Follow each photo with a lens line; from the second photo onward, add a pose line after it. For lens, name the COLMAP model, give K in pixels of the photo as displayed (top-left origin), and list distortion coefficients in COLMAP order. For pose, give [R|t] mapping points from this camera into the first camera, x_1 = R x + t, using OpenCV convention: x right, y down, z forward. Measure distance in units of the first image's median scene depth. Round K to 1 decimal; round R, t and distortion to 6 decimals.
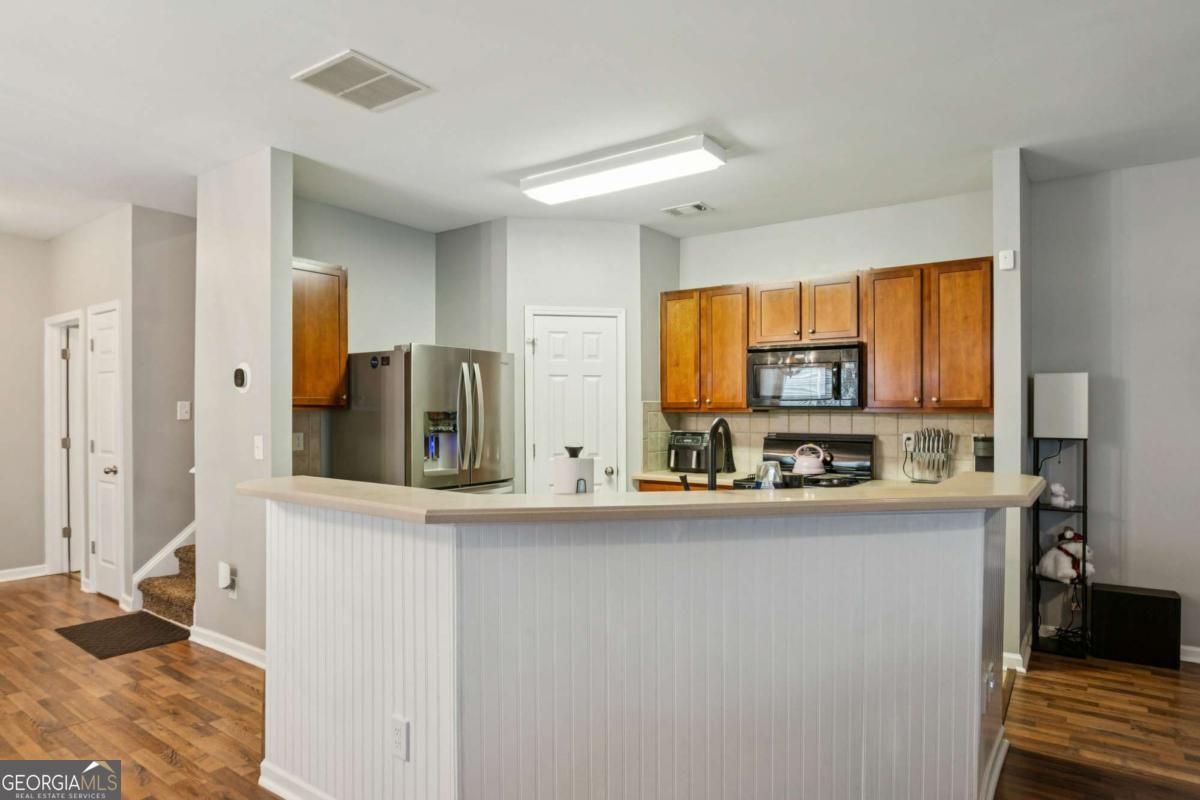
lens RADIAL K [[687.7, 0, 612.9], [0, 687.7, 417.2], [0, 0, 1]] dist [-0.017694, 0.003660]
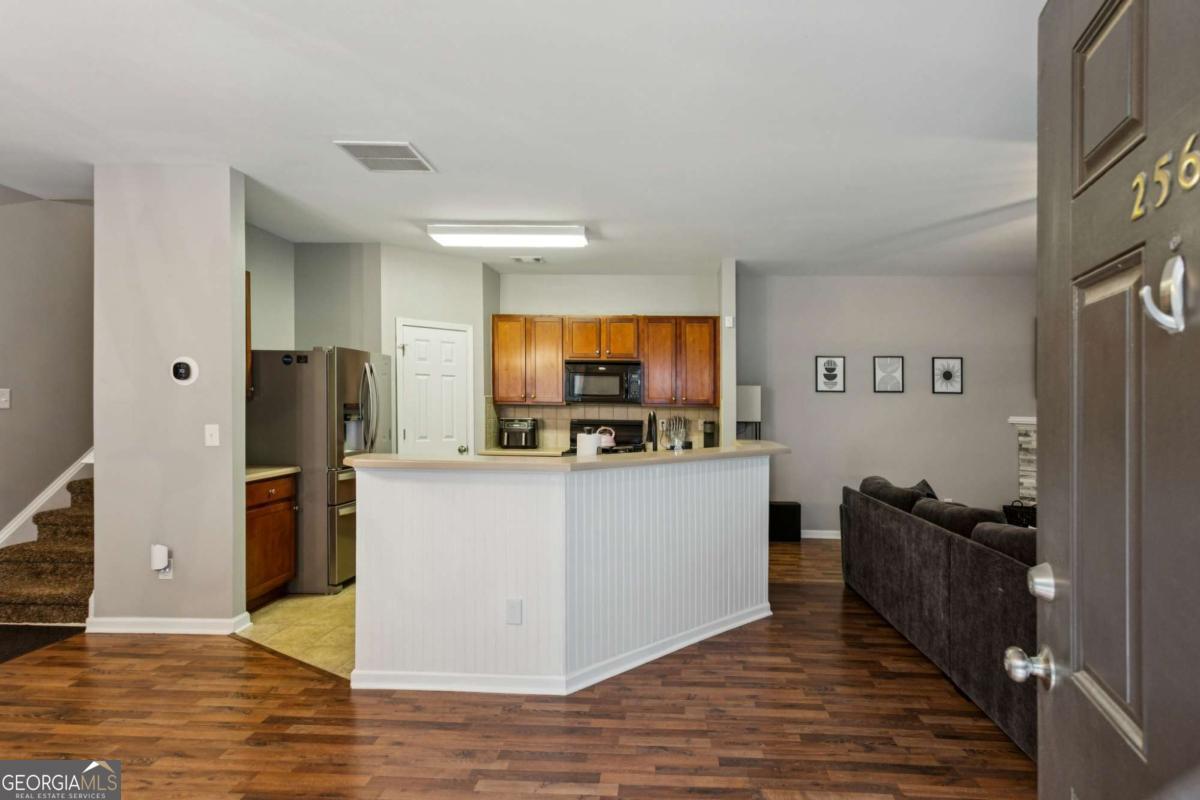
lens RADIAL K [[633.0, 0, 618.6], [0, 633.0, 390.7], [0, 0, 1]] dist [0.008552, 0.003001]
pose [[0.842719, 0.019115, 0.538014, -0.478391], [-0.007037, 0.999675, -0.024495, -0.006594], [-0.538308, 0.016857, 0.842580, -0.202145]]
